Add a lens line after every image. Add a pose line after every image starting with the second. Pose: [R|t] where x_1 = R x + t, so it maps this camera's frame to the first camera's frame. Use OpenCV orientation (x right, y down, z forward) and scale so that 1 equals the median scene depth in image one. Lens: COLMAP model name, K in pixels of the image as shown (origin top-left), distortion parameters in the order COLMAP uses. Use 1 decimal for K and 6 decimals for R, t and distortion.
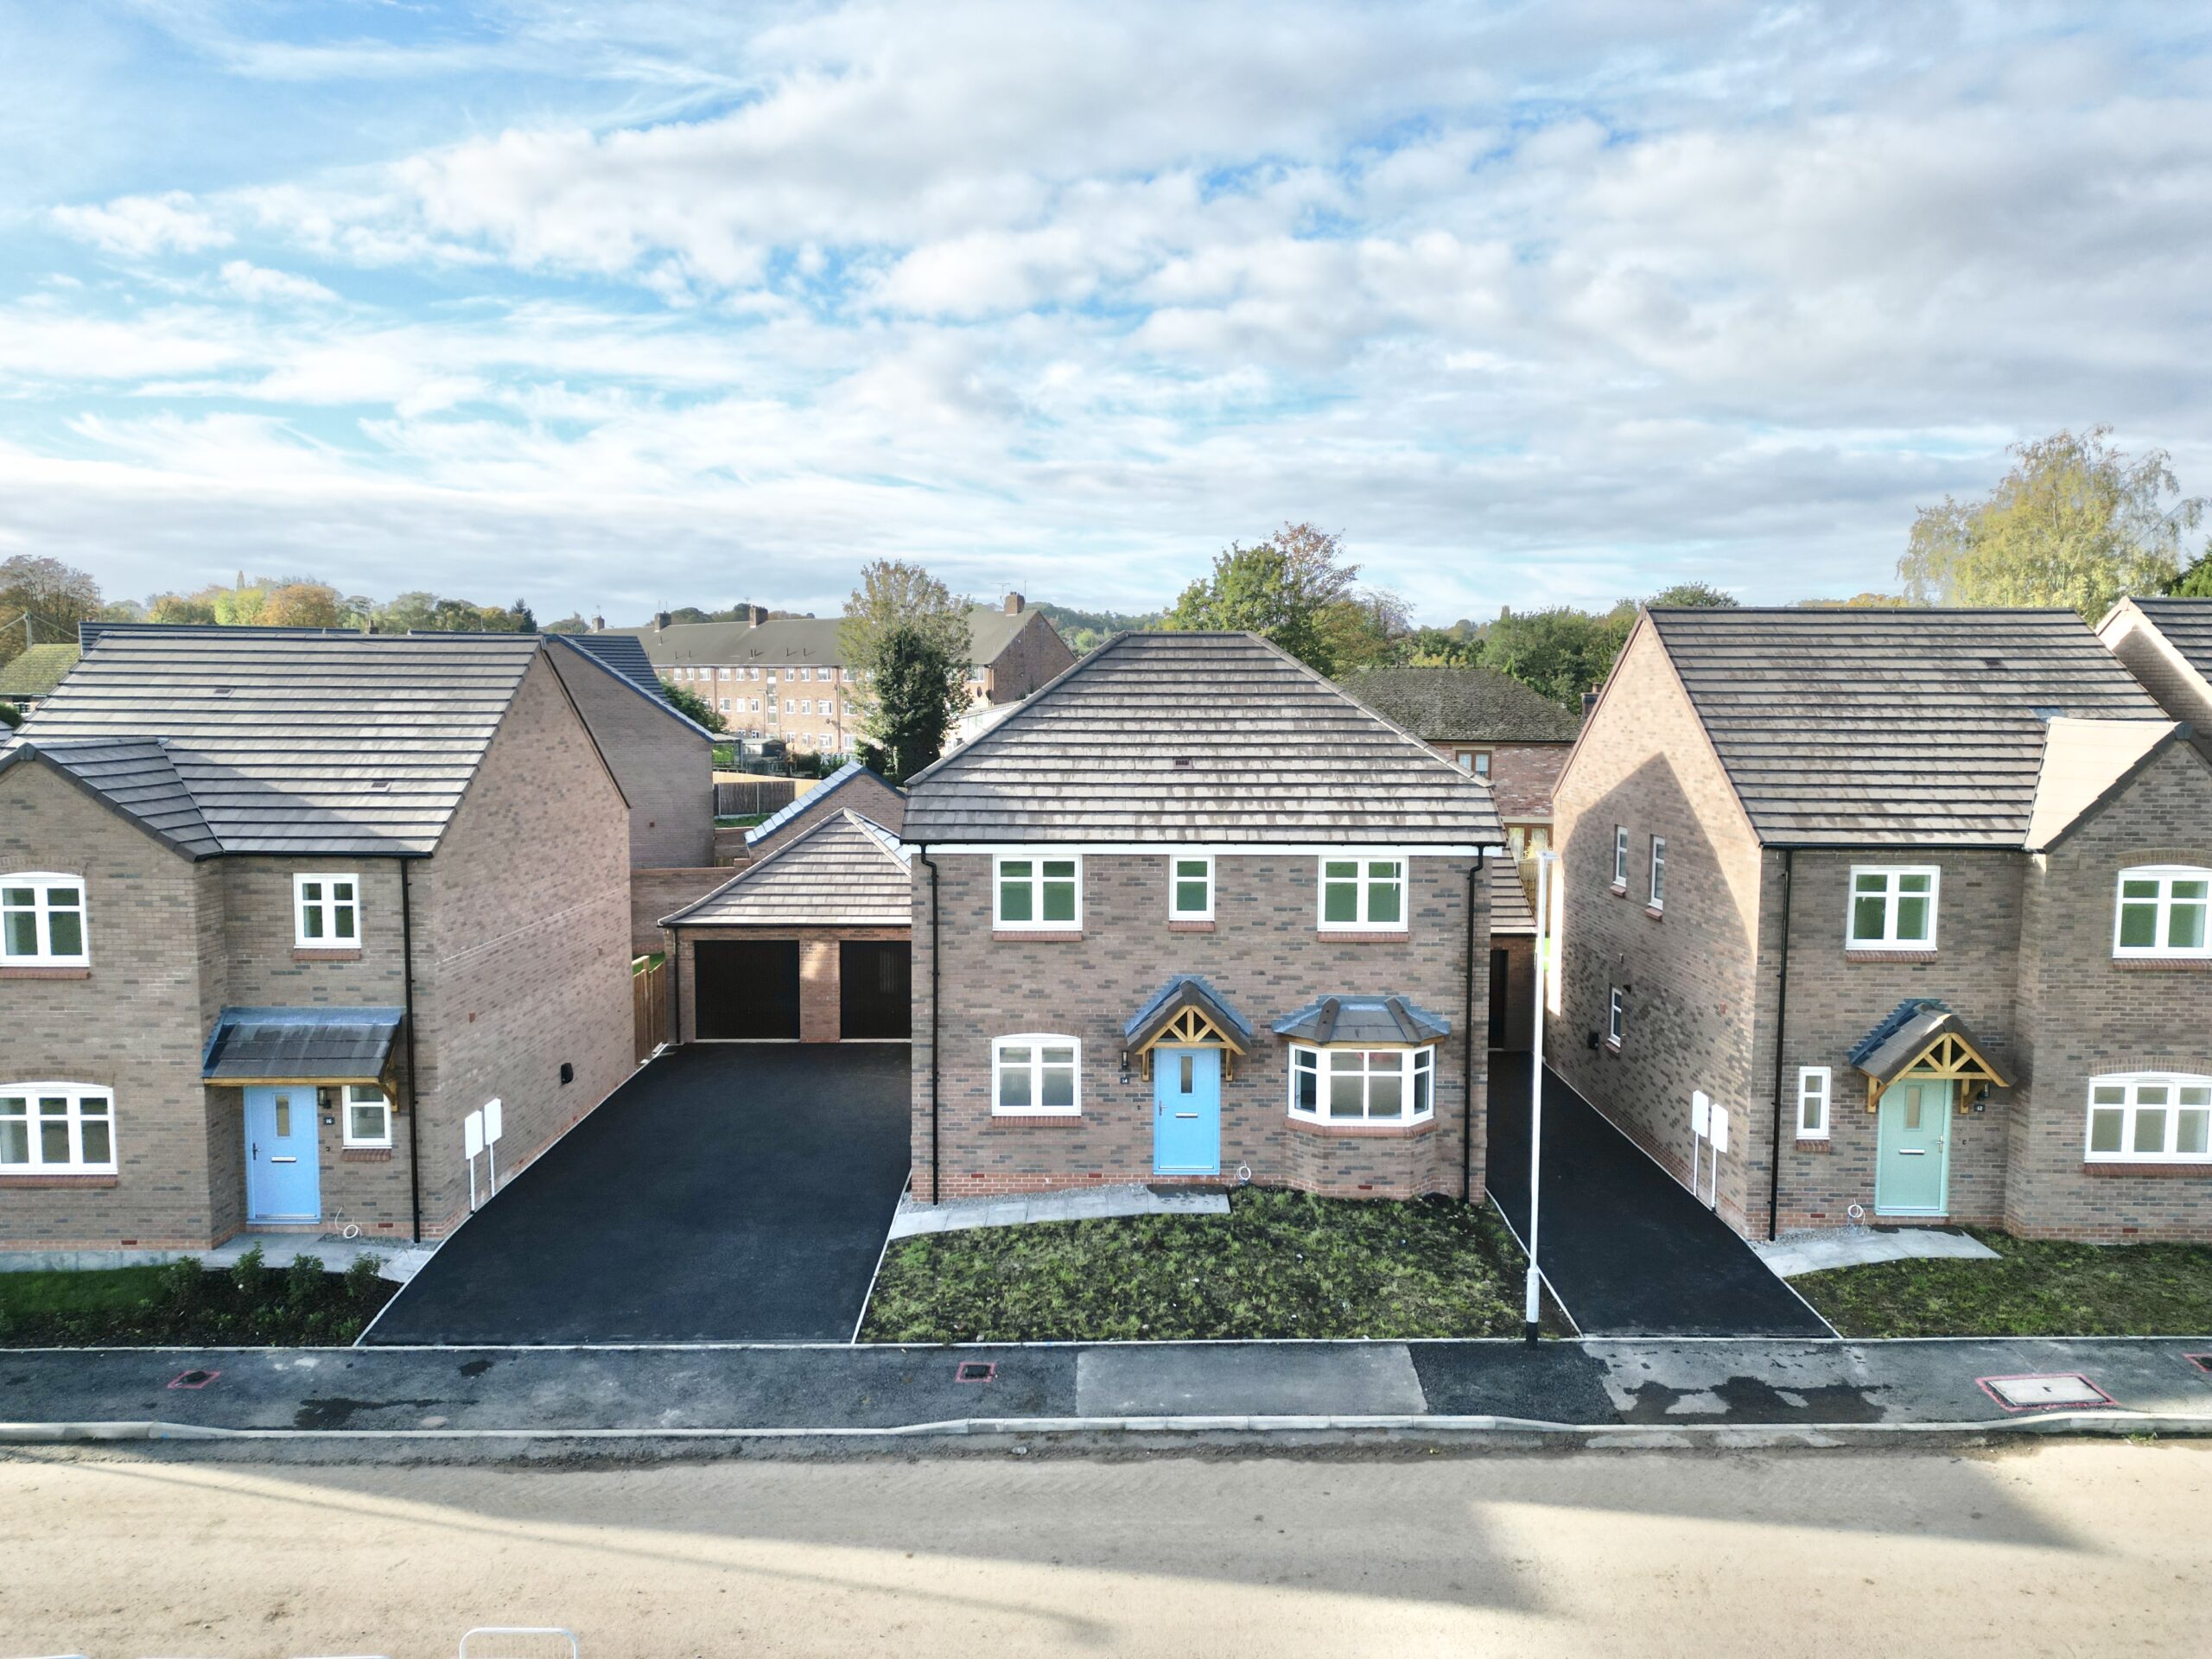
lens RADIAL K [[1539.0, 0, 1112.7], [0, 1539.0, 825.3], [0, 0, 1]] dist [0.082056, -0.079168]
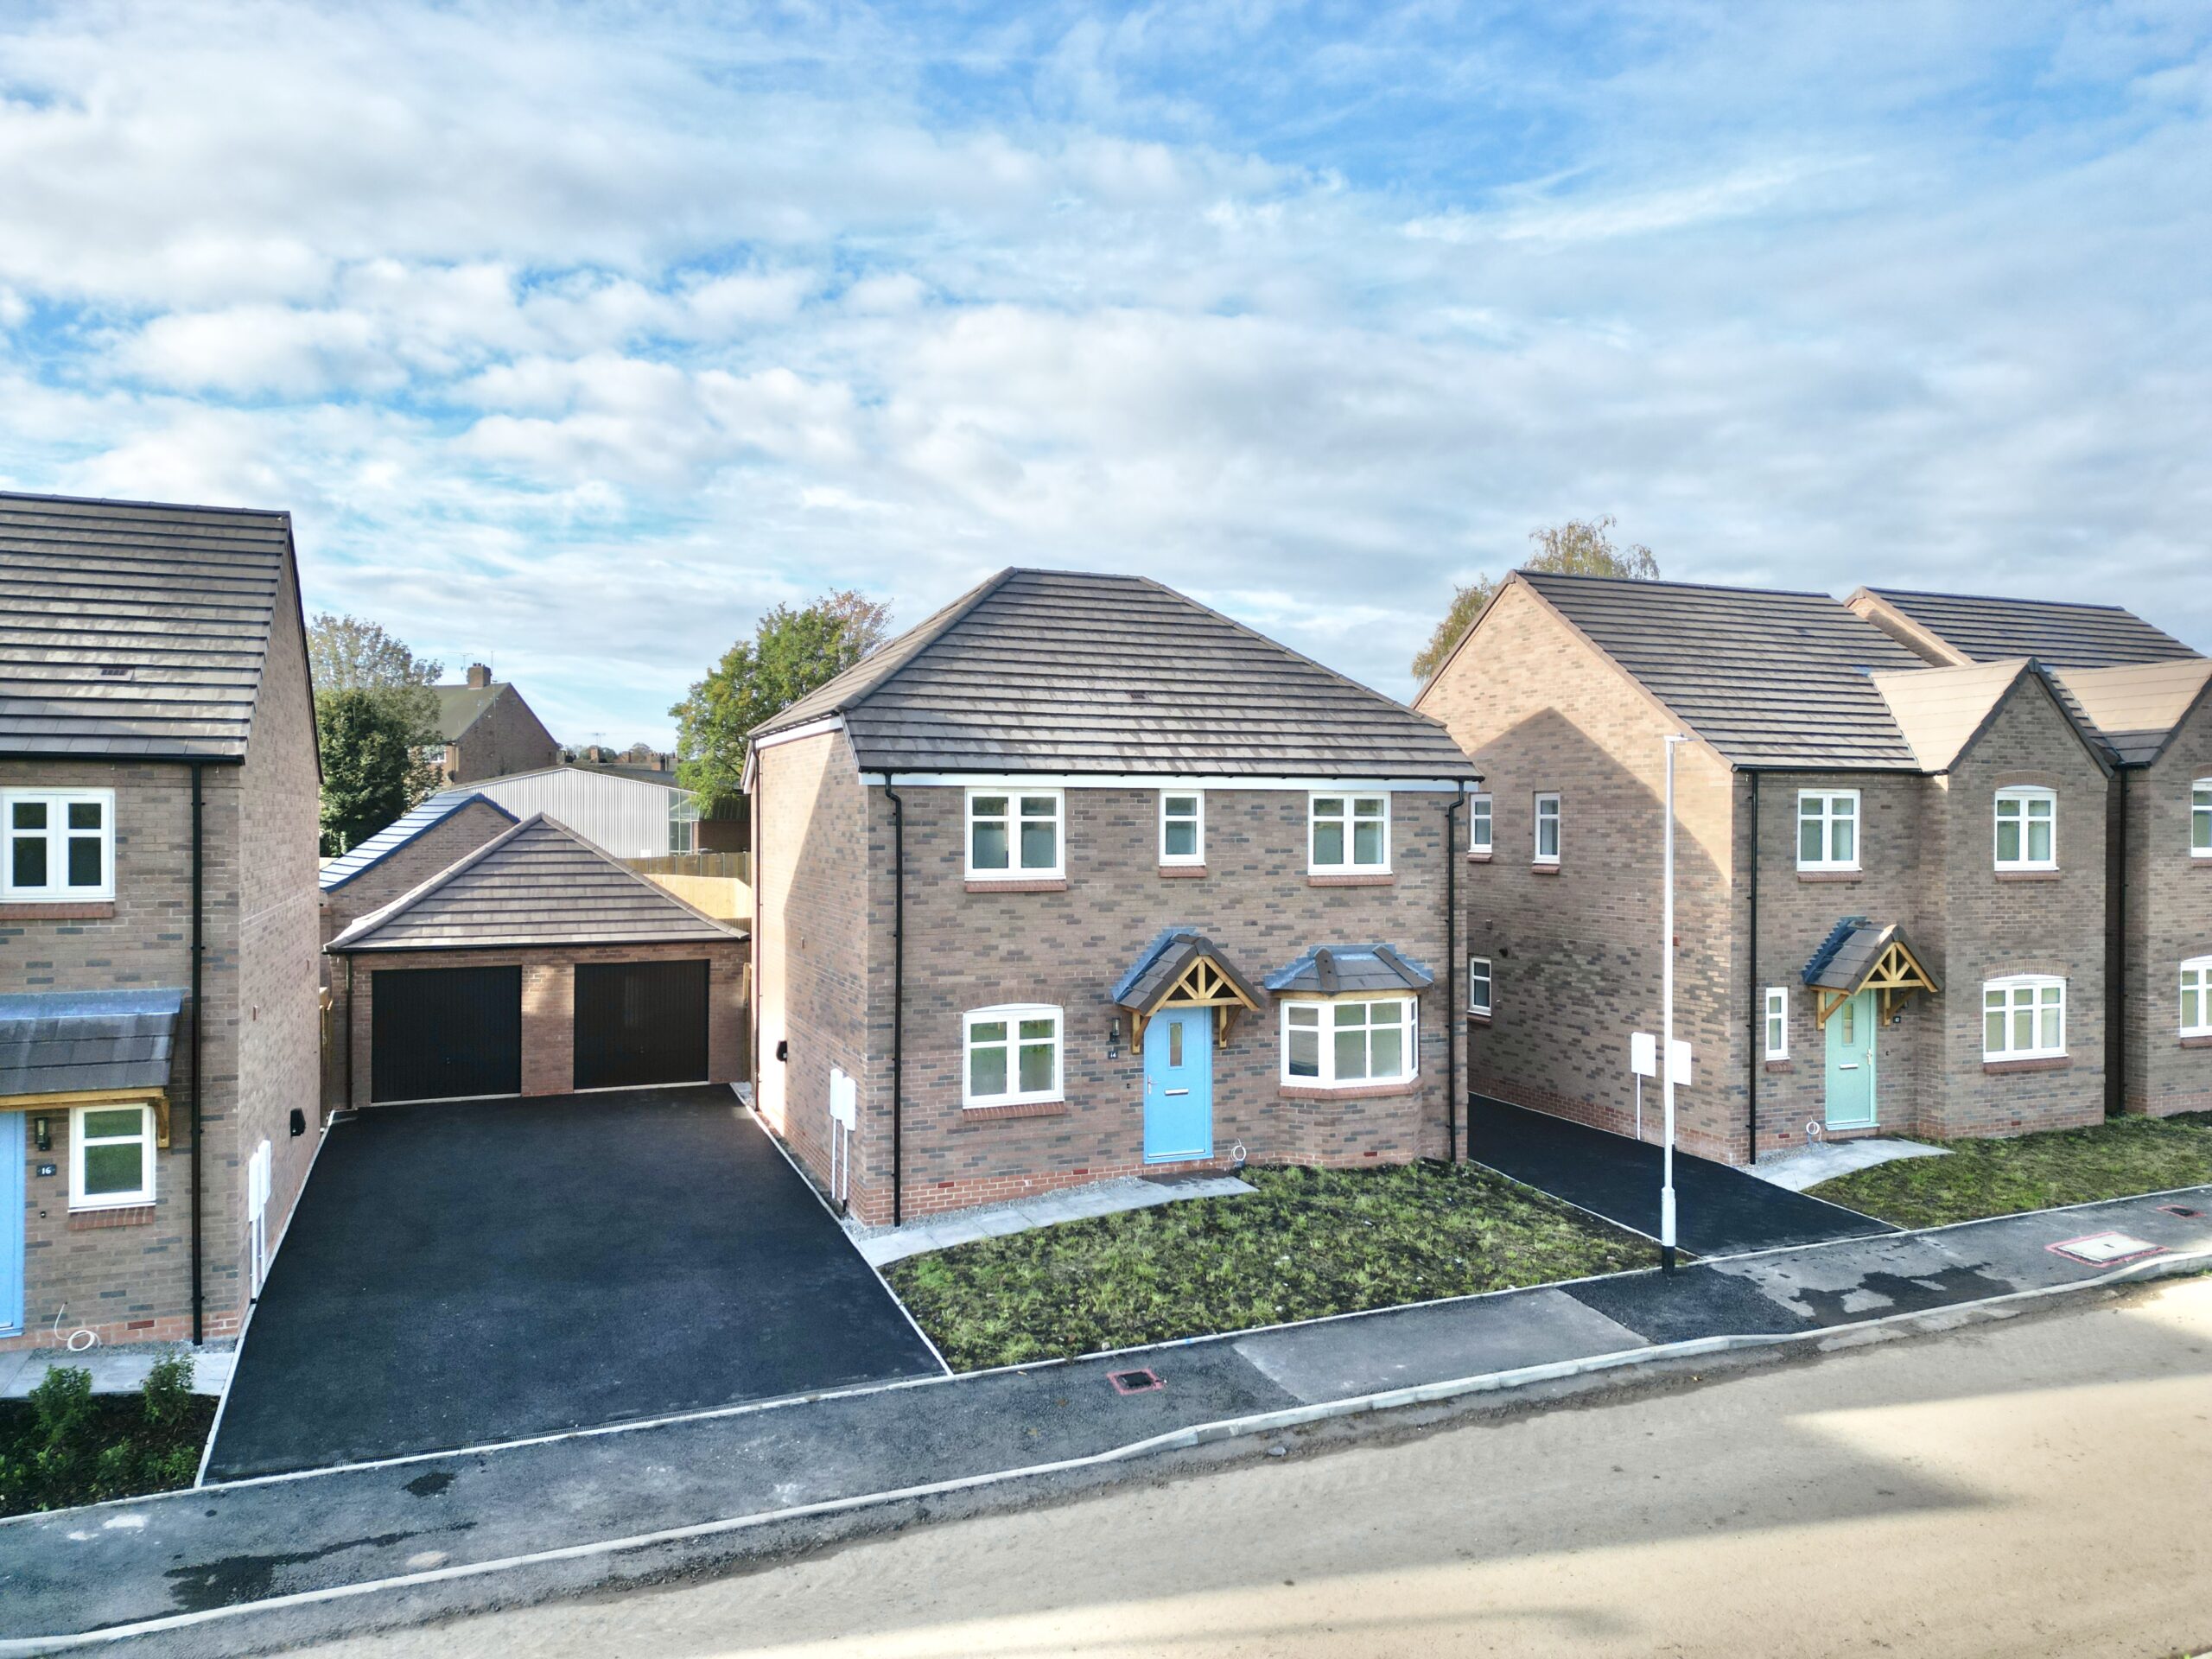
lens RADIAL K [[1539.0, 0, 1112.7], [0, 1539.0, 825.3], [0, 0, 1]] dist [0.082056, -0.079168]
pose [[0.923603, -0.003116, 0.383339, -0.342471], [0.035358, 0.996397, -0.077091, 0.112368], [-0.381717, 0.084756, 0.920385, 0.218294]]
